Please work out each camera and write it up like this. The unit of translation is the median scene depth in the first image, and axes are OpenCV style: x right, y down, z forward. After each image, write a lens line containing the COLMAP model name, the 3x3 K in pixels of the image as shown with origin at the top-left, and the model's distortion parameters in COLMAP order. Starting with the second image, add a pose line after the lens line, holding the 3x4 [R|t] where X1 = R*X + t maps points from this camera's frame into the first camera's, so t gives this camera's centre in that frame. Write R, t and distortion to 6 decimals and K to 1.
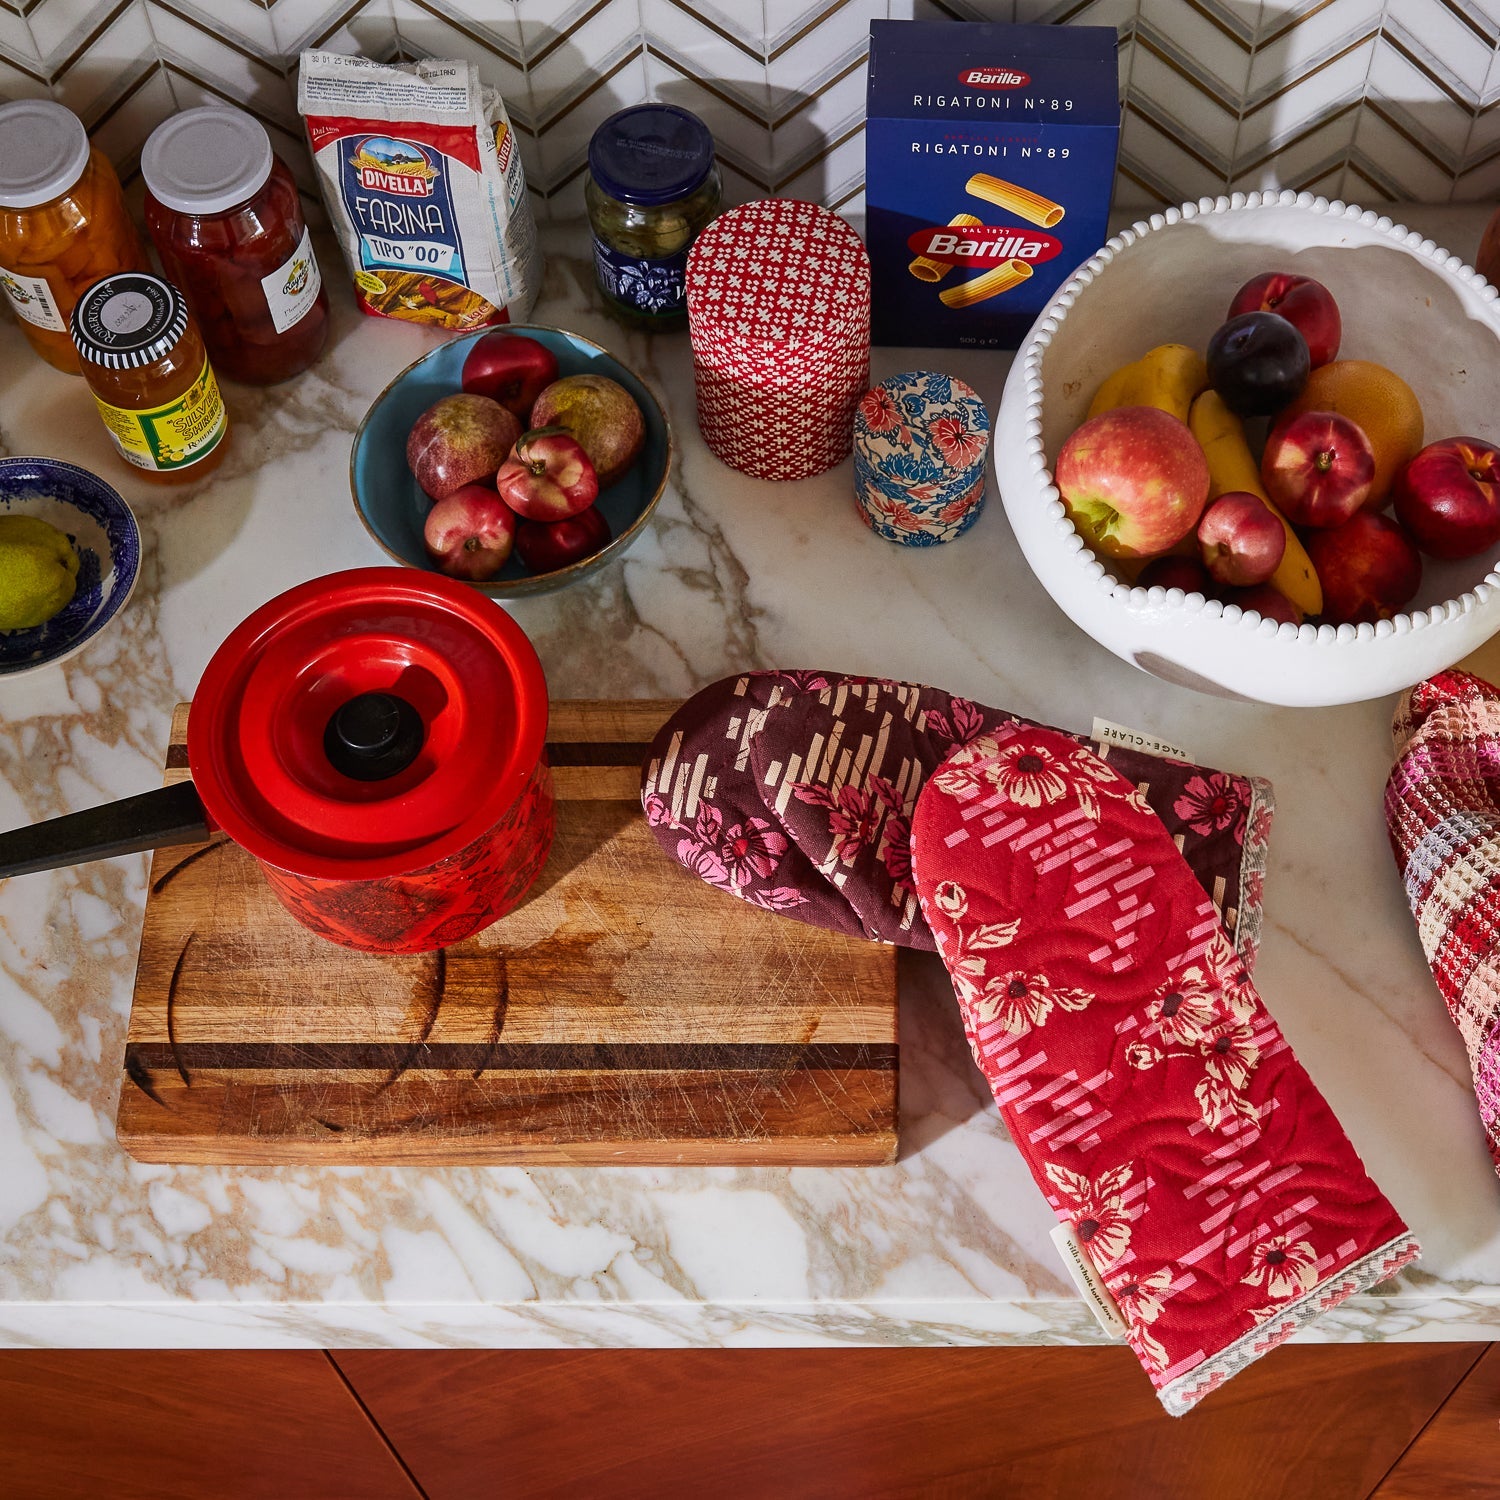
lens RADIAL K [[2516.9, 0, 779.8], [0, 2516.9, 871.8], [0, 0, 1]] dist [-0.009259, -0.324453]
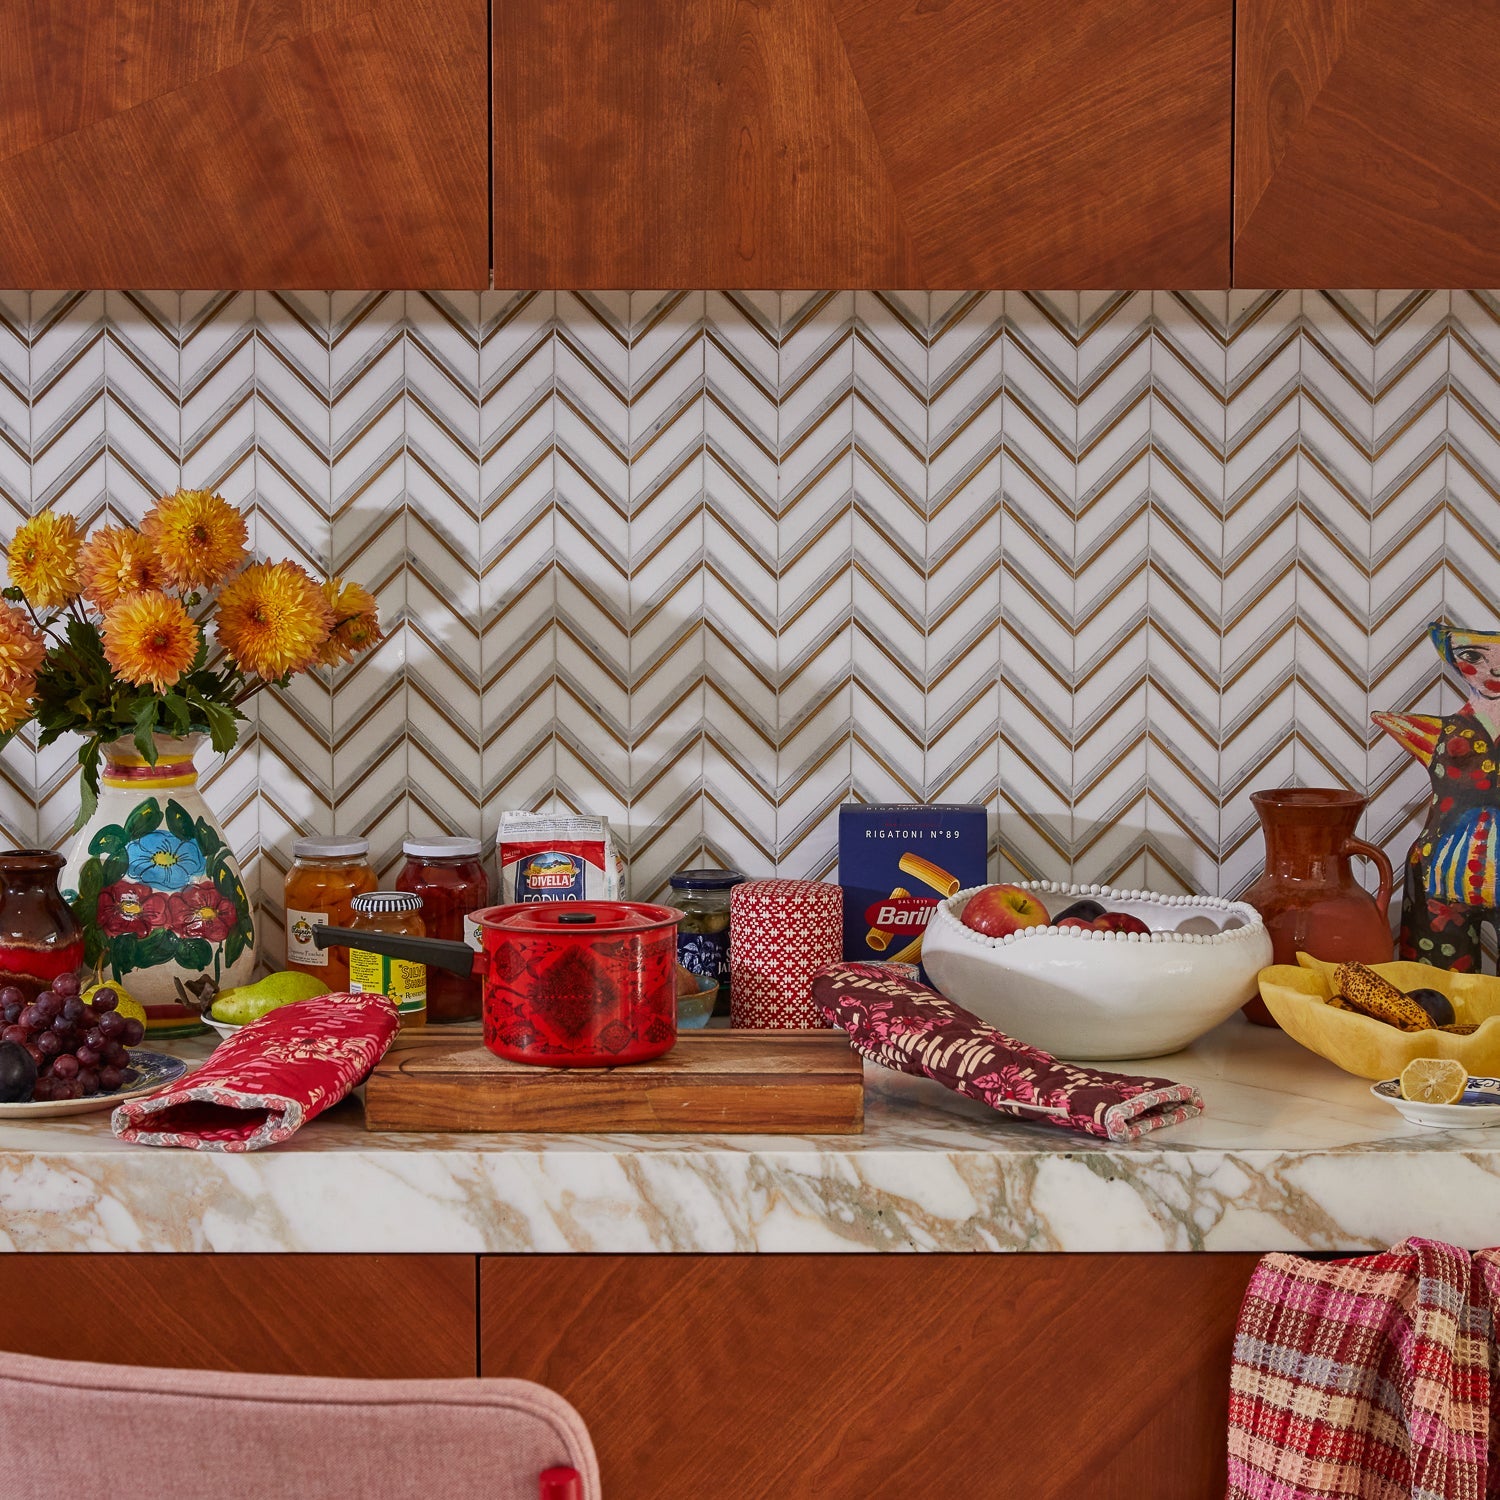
lens RADIAL K [[3866.3, 0, 750.0], [0, 3866.3, 750.0], [0, 0, 1]] dist [-0.030196, 0.065403]
pose [[0.999577, 0.024971, 0.014908, -0.062466], [-0.000870, 0.538064, -0.842903, 1.777394], [-0.029070, 0.842534, 0.537859, -0.424417]]
